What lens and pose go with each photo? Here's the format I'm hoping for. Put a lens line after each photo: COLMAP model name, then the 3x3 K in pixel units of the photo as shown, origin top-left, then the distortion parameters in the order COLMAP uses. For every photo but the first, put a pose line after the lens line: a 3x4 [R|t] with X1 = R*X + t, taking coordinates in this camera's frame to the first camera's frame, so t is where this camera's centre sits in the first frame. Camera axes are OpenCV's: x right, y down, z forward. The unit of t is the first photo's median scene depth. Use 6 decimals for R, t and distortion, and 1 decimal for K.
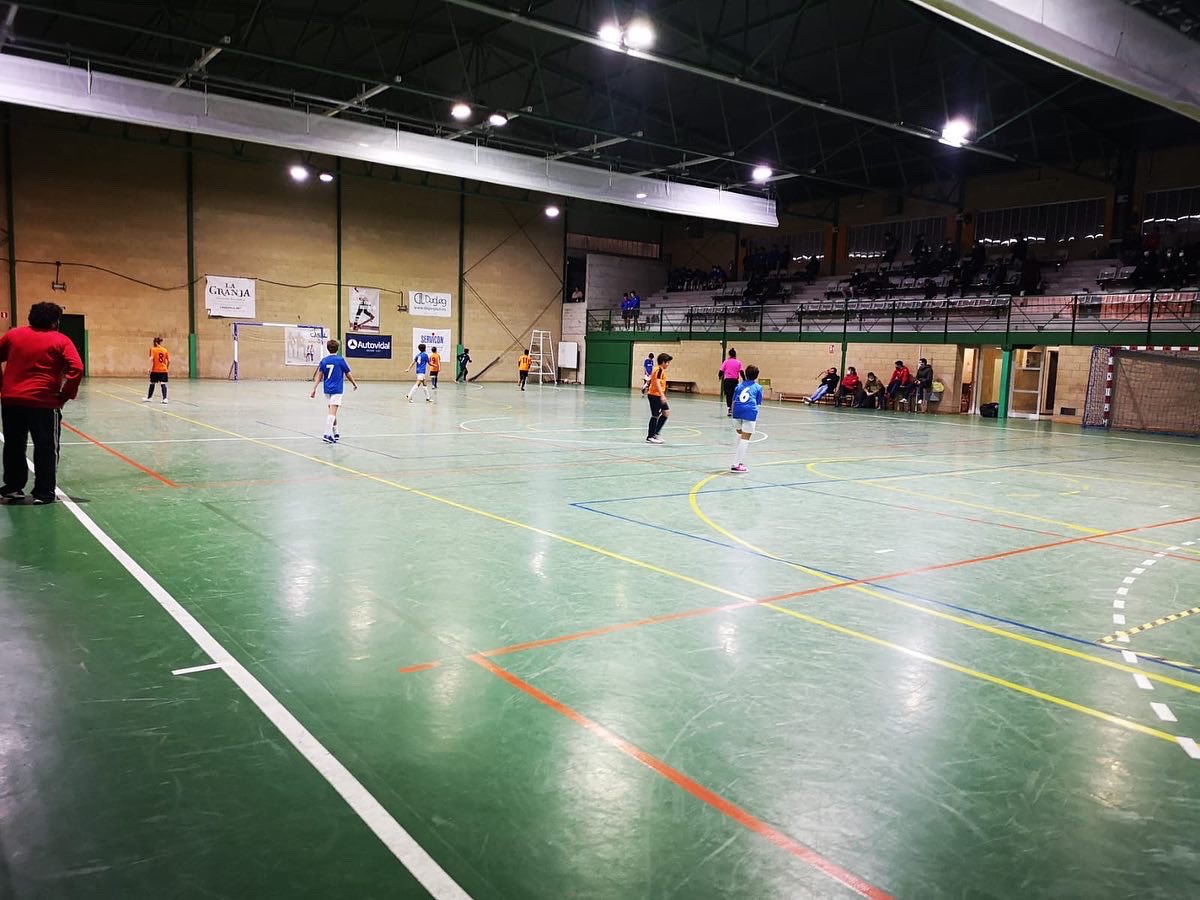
lens RADIAL K [[920.6, 0, 603.7], [0, 920.6, 421.2], [0, 0, 1]] dist [0.057522, -0.003071]
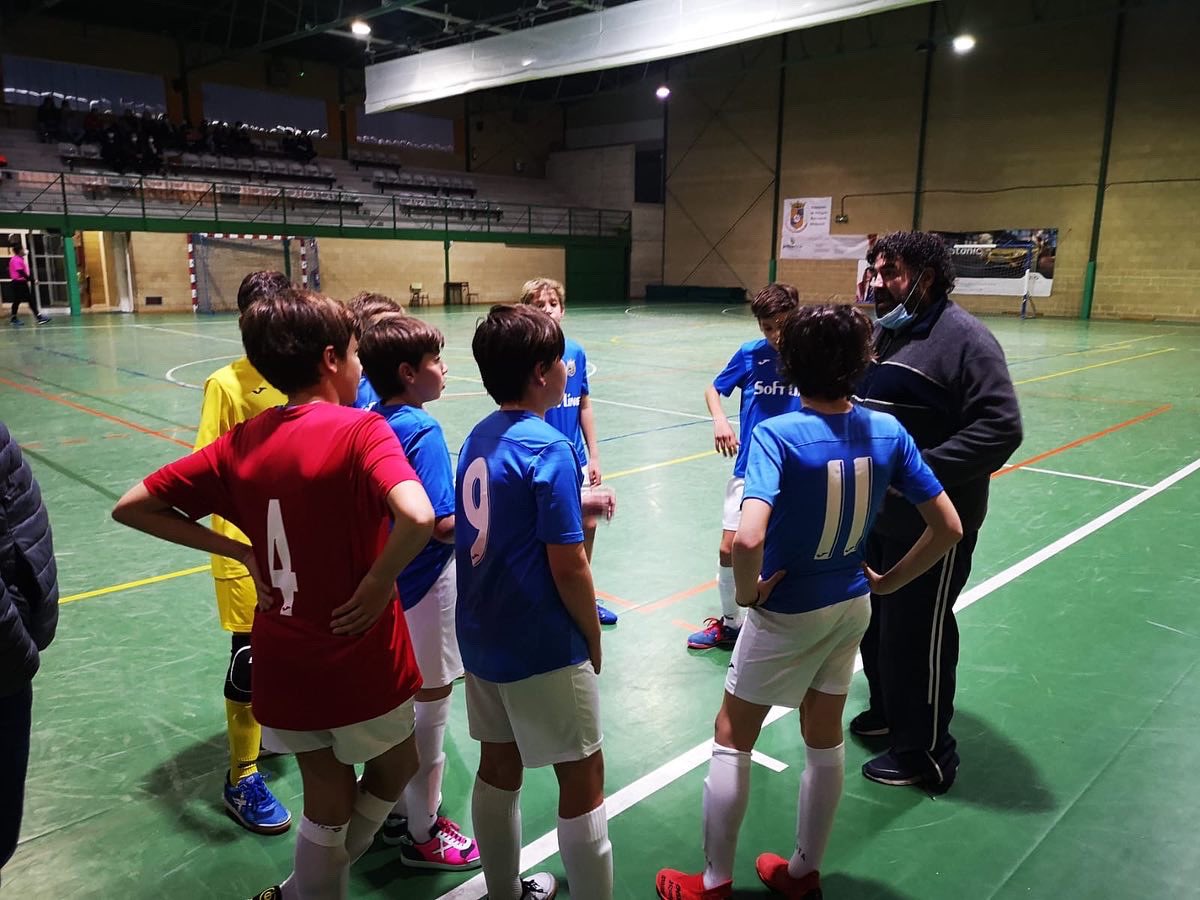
lens RADIAL K [[916.3, 0, 600.0], [0, 916.3, 450.0], [0, 0, 1]] dist [0.009815, 0.001365]
pose [[-0.151452, -0.235169, 0.960082, -0.591166], [0.056534, 0.967636, 0.245937, -0.076993], [-0.986847, 0.091525, -0.133255, 0.756586]]
